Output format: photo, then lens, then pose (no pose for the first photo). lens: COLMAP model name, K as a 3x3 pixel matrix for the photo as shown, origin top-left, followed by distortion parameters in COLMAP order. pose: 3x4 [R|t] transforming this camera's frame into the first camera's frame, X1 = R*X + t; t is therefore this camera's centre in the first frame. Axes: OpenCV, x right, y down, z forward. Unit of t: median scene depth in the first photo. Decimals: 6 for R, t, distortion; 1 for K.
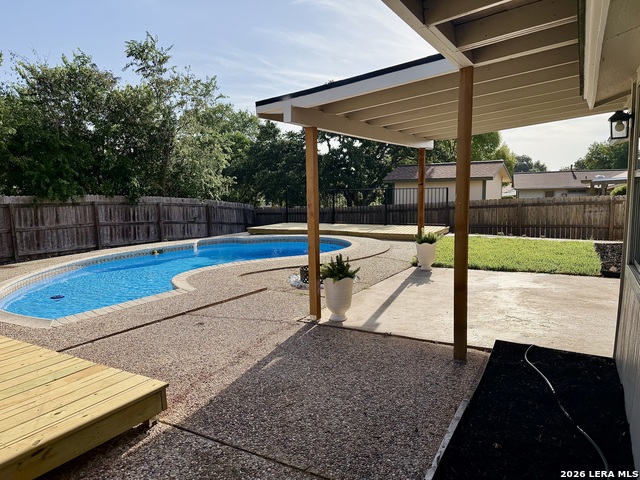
lens RADIAL K [[449.8, 0, 320.0], [0, 449.8, 240.0], [0, 0, 1]] dist [0.113197, -0.214344]
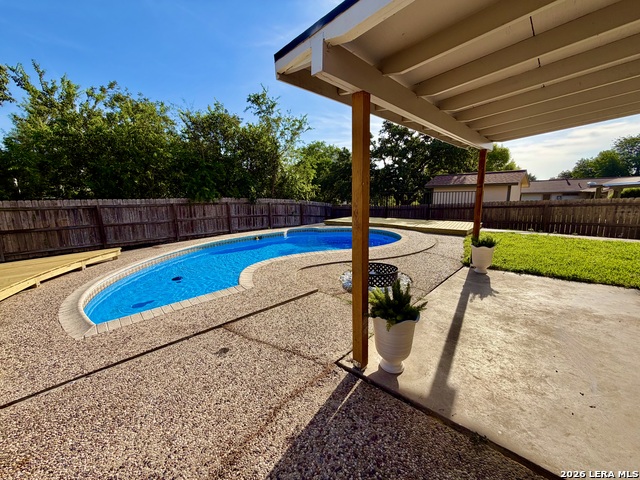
lens RADIAL K [[255.0, 0, 320.0], [0, 255.0, 240.0], [0, 0, 1]] dist [-0.001483, -0.000191]
pose [[0.975776, 0.034243, -0.216074, 0.003292], [-0.019492, 0.997354, 0.070035, -0.021436], [0.217901, -0.064126, 0.973862, 0.209708]]
